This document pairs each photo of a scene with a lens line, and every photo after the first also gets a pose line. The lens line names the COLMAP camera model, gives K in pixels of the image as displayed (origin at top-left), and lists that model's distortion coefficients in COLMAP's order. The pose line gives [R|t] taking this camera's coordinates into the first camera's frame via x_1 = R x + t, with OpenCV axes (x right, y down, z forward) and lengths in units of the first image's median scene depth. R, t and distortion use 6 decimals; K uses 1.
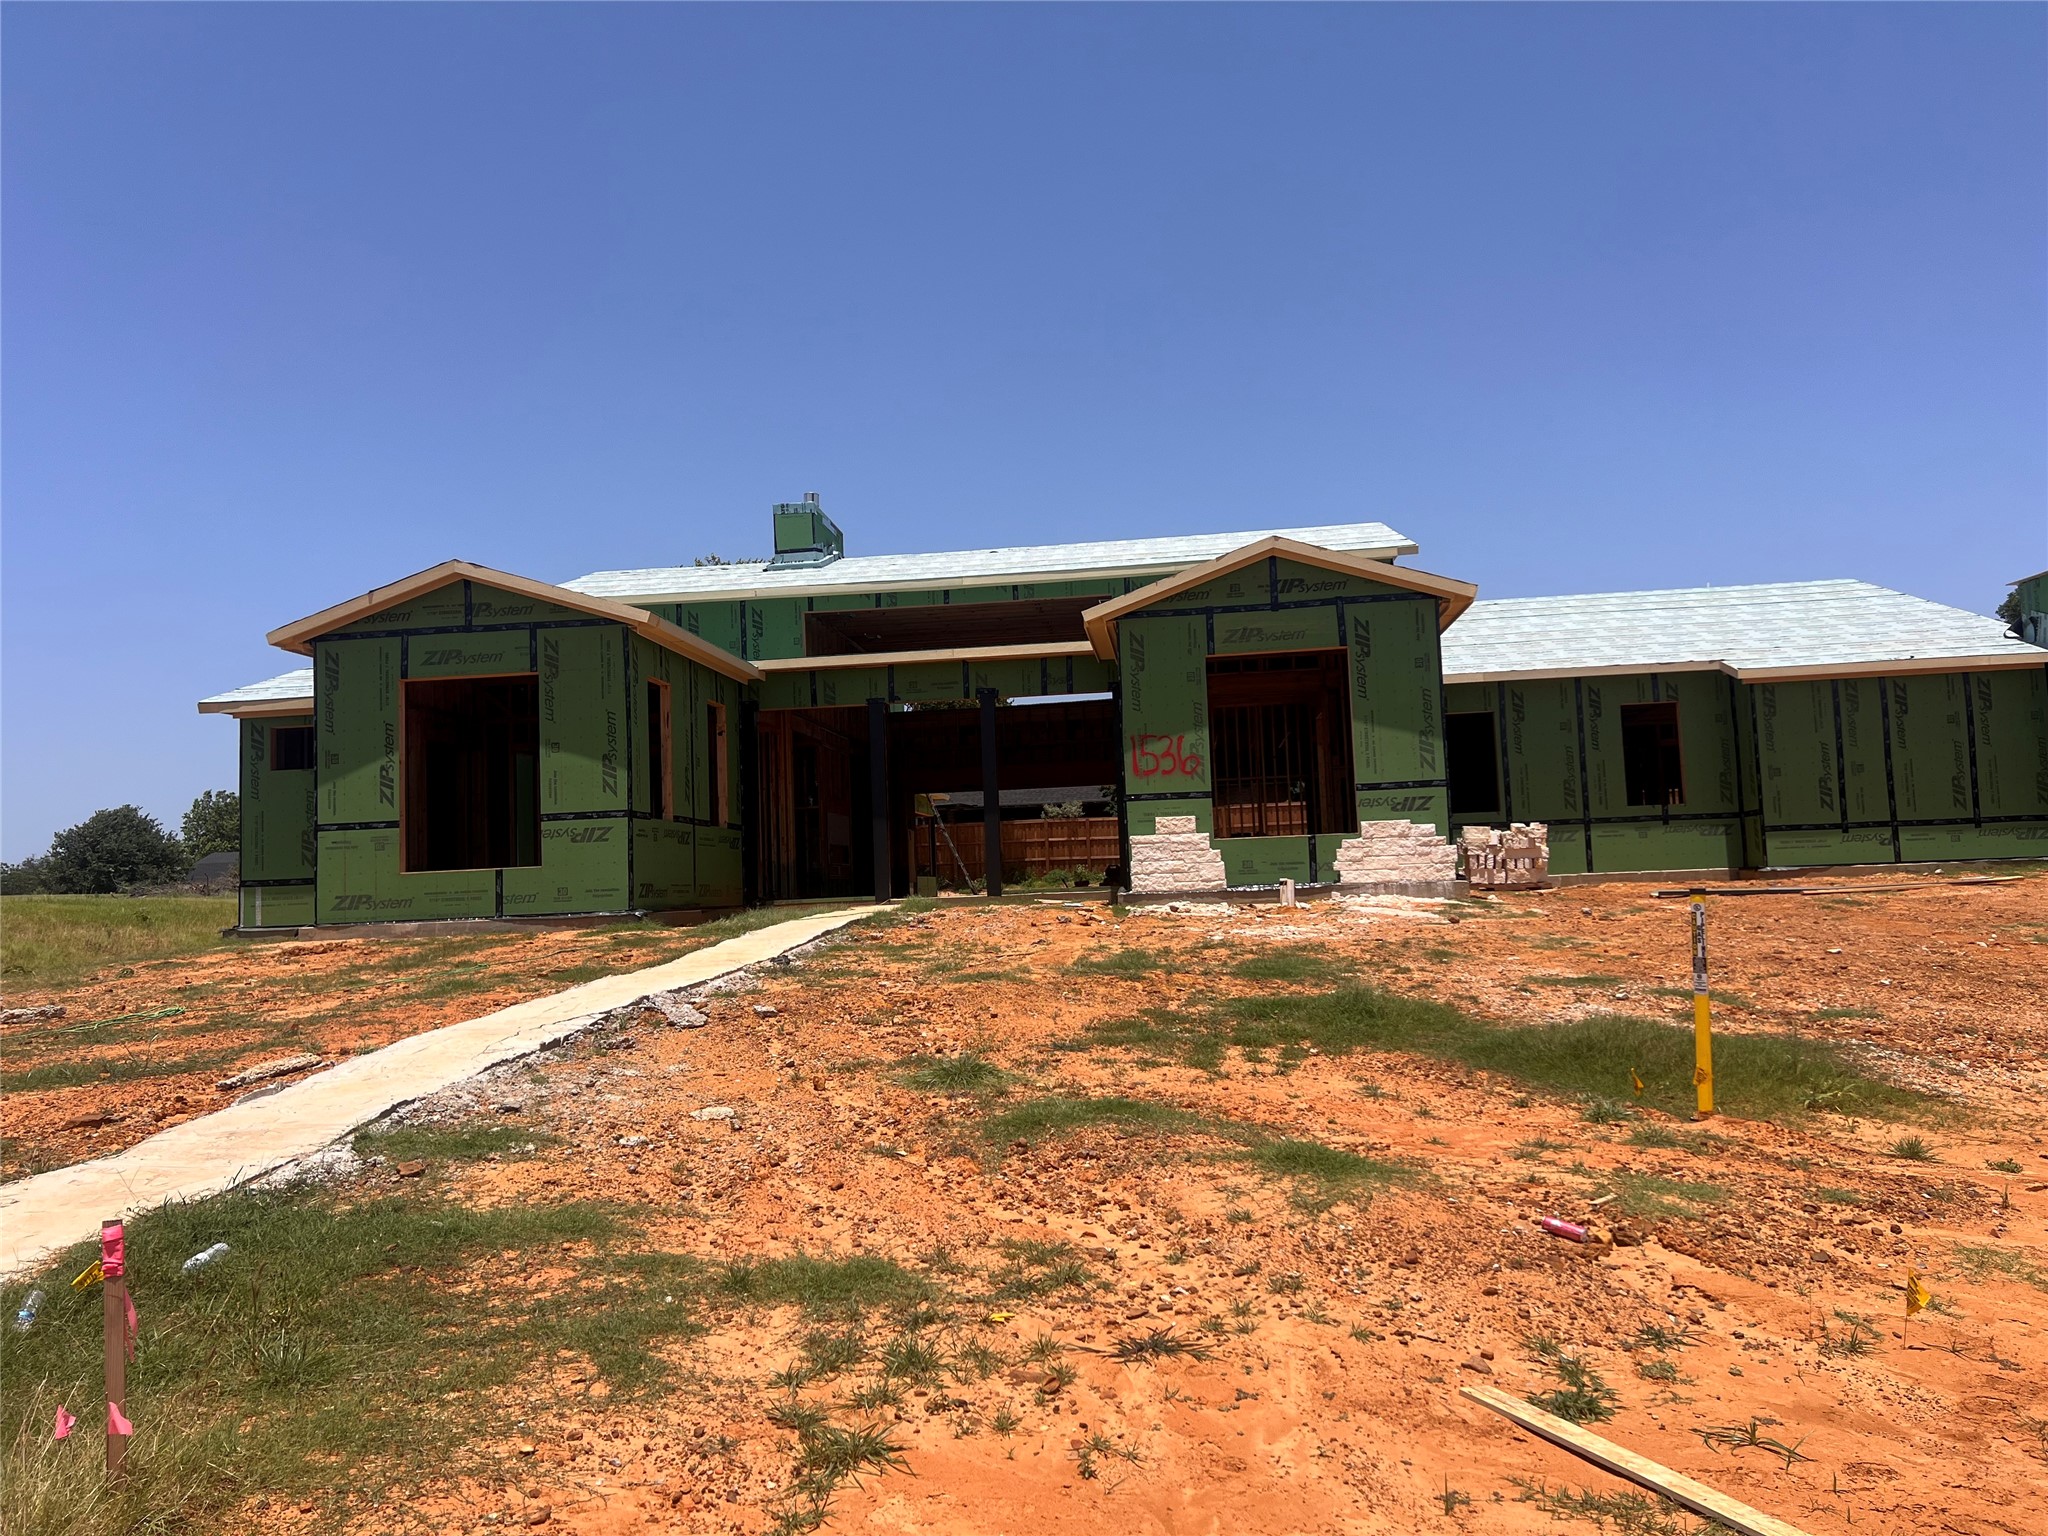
lens RADIAL K [[1526.5, 0, 1032.8], [0, 1526.5, 767.7], [0, 0, 1]] dist [0.052473, -0.005701]
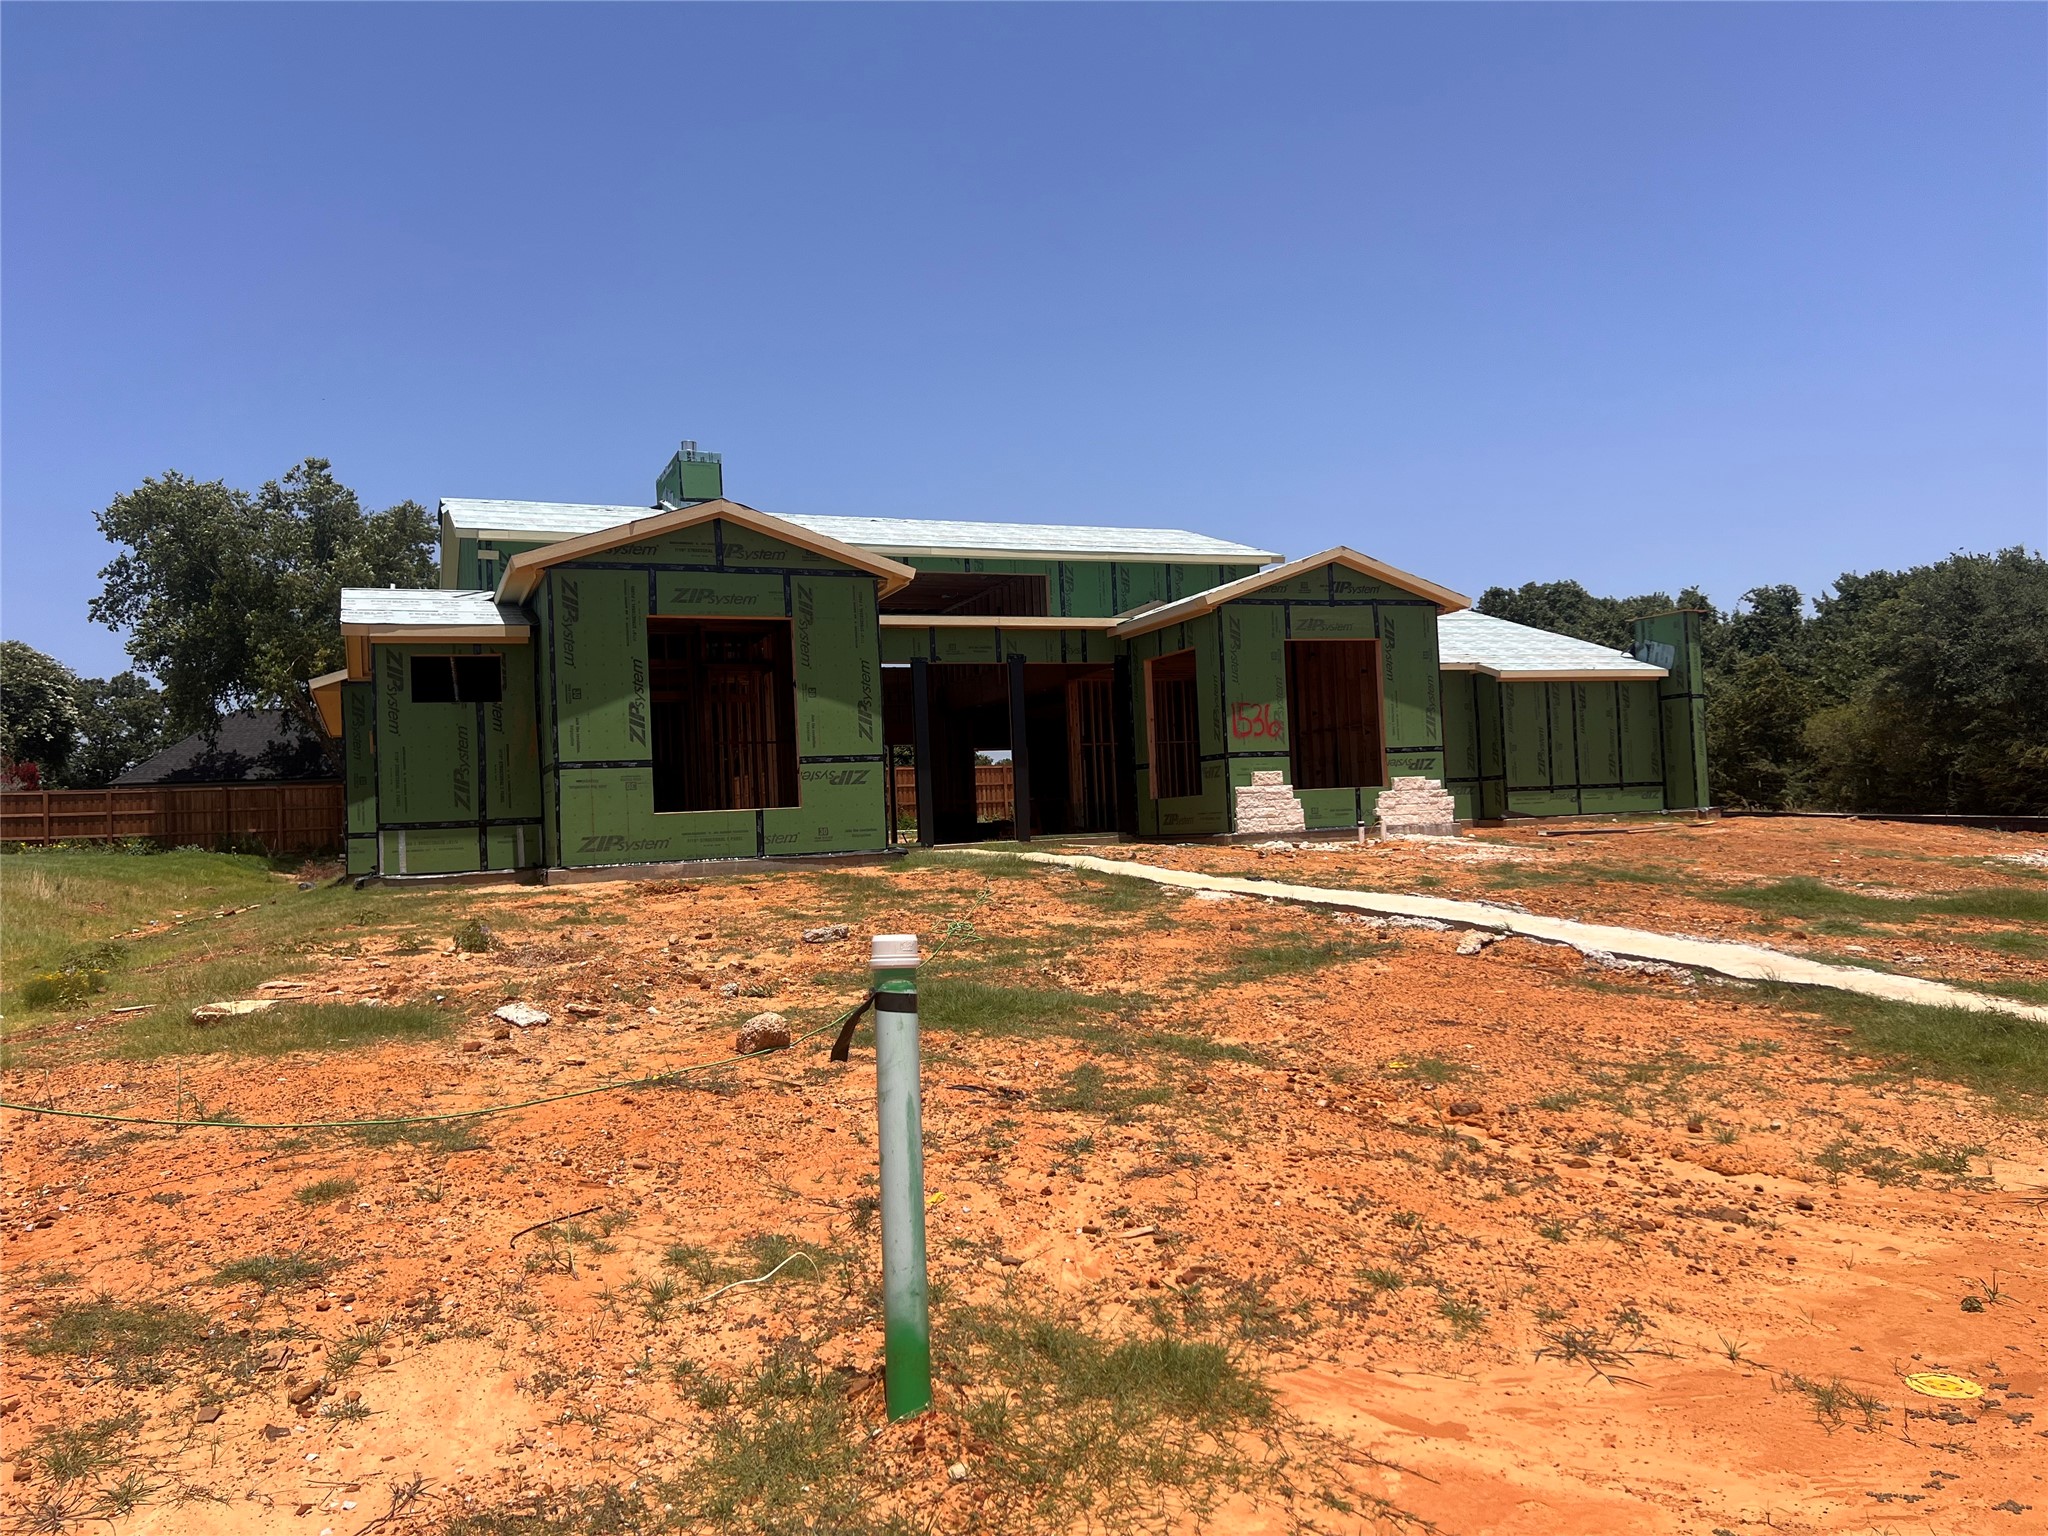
lens RADIAL K [[1526.5, 0, 1032.8], [0, 1526.5, 767.7], [0, 0, 1]] dist [0.052473, -0.005701]
pose [[0.873939, 0.019464, 0.485646, -0.657769], [-0.028165, 0.999547, 0.010622, 0.021724], [-0.485219, -0.022961, 0.874091, 0.031390]]
